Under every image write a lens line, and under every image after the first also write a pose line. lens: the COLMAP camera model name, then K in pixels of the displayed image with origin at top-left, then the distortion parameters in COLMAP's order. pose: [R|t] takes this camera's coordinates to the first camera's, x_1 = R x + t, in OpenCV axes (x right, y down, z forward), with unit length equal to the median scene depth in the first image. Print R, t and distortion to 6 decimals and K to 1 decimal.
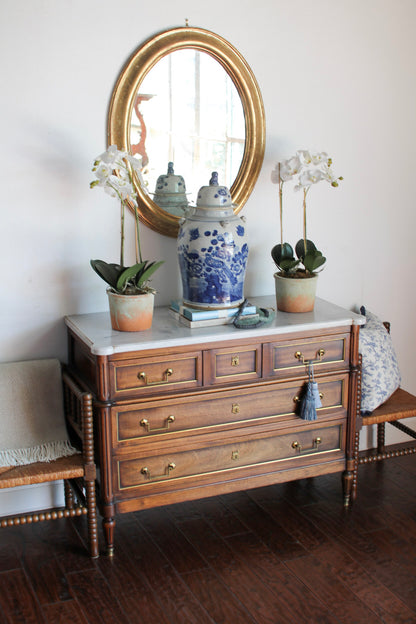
lens RADIAL K [[886.7, 0, 208.0], [0, 886.7, 312.0], [0, 0, 1]] dist [-0.176458, 0.224548]
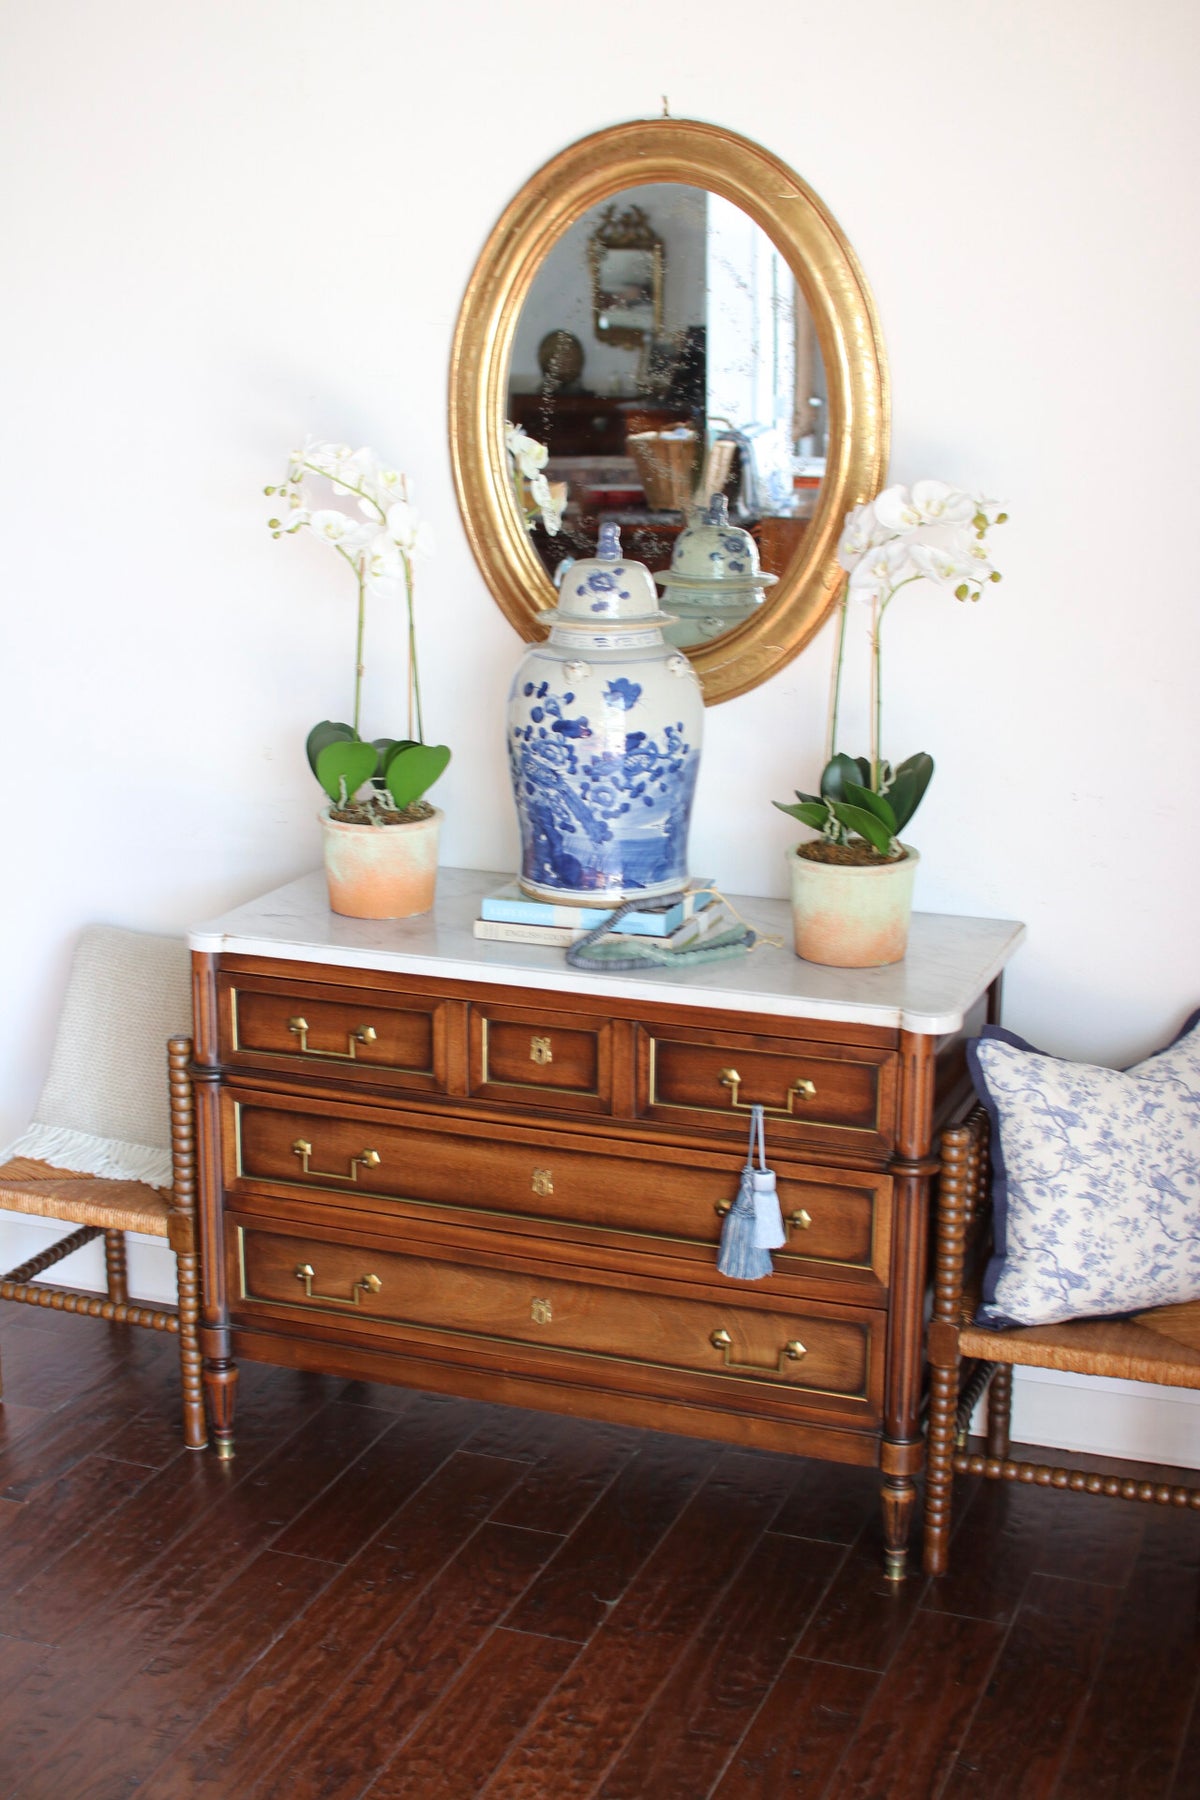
lens RADIAL K [[2510.4, 0, 600.0], [0, 2510.4, 900.0], [0, 0, 1]] dist [-0.178419, 0.237143]
pose [[0.725675, 0.175980, -0.665152, 0.709241], [-0.176096, 0.982042, 0.067700, -0.076853], [0.665121, 0.068002, 0.743633, 0.250537]]
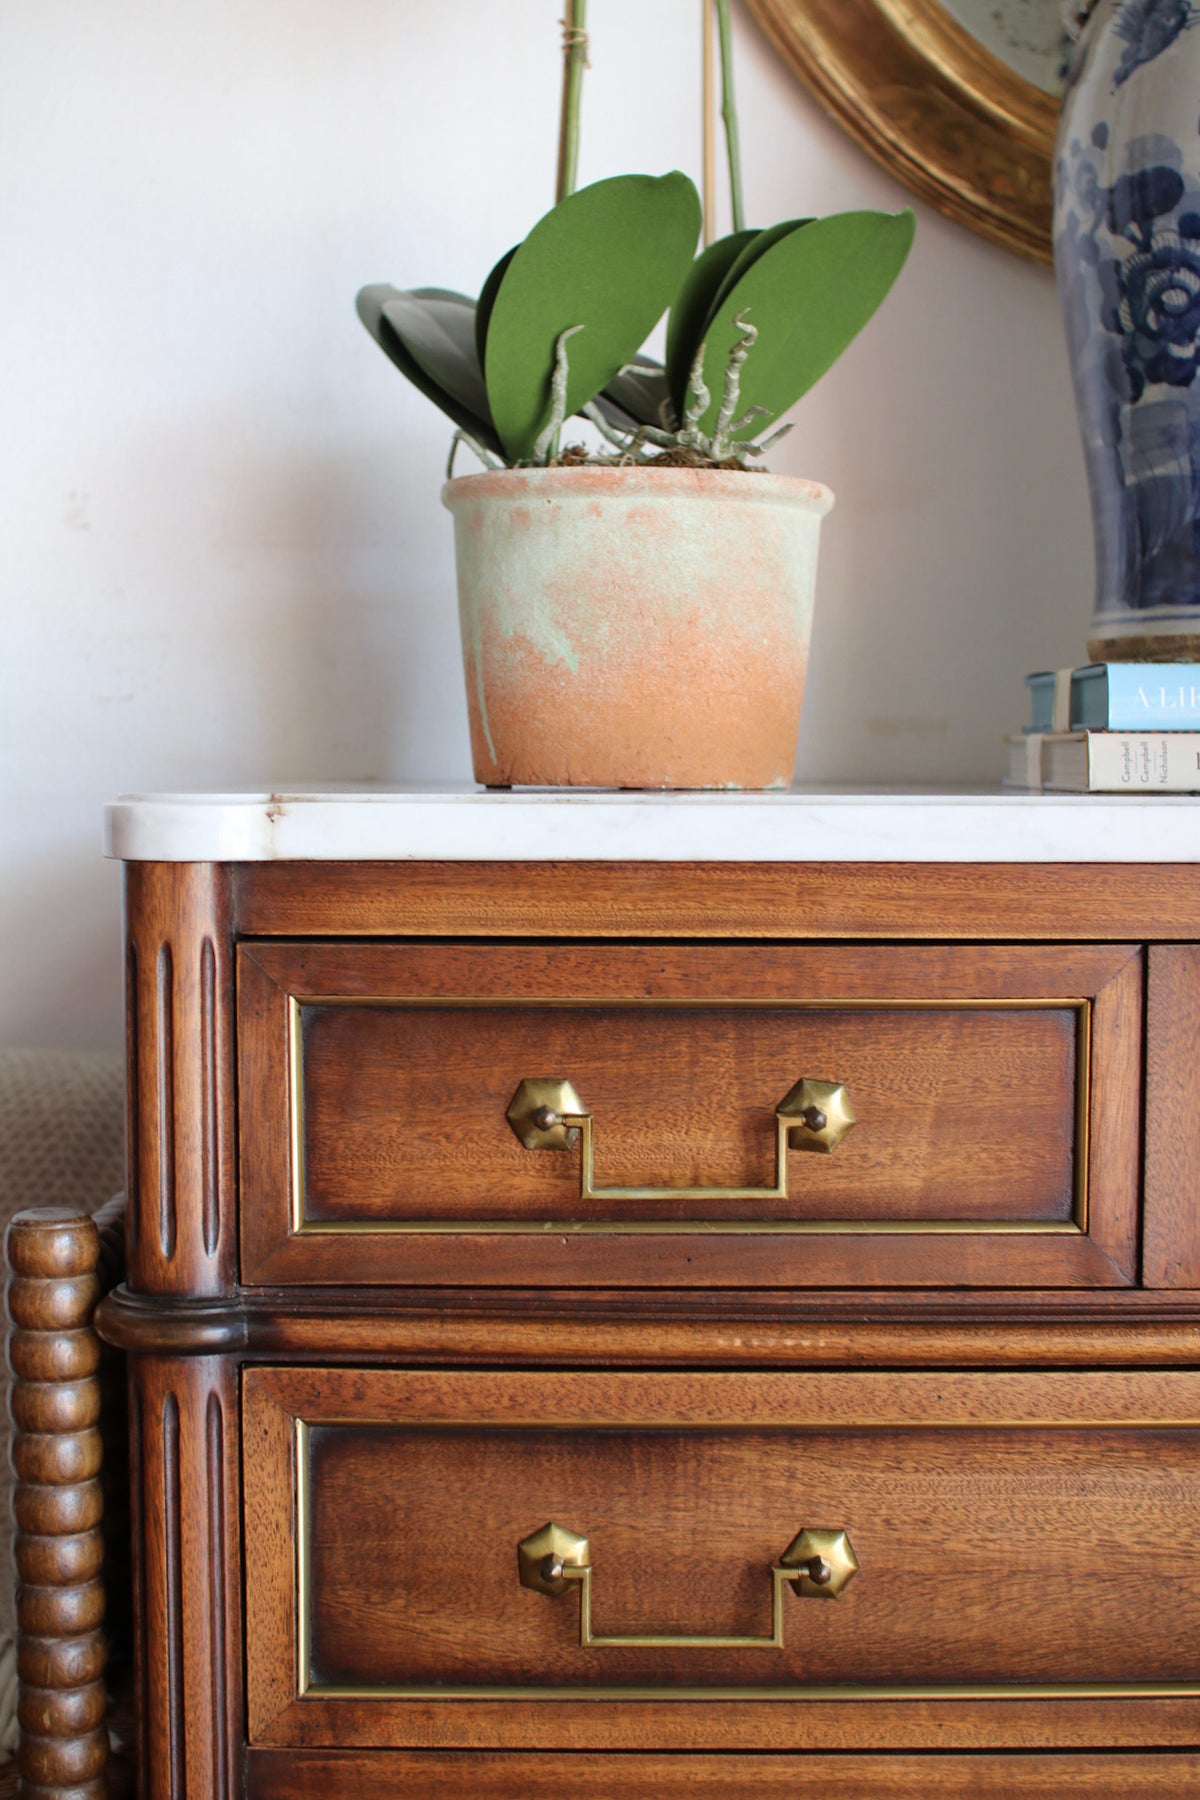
lens RADIAL K [[2510.4, 0, 600.0], [0, 2510.4, 900.0], [0, 0, 1]] dist [-0.178419, 0.237143]
pose [[0.916794, 0.028340, -0.398354, 0.051313], [-0.102002, 0.981011, -0.164962, 0.091730], [0.386115, 0.191869, 0.902276, 0.681195]]
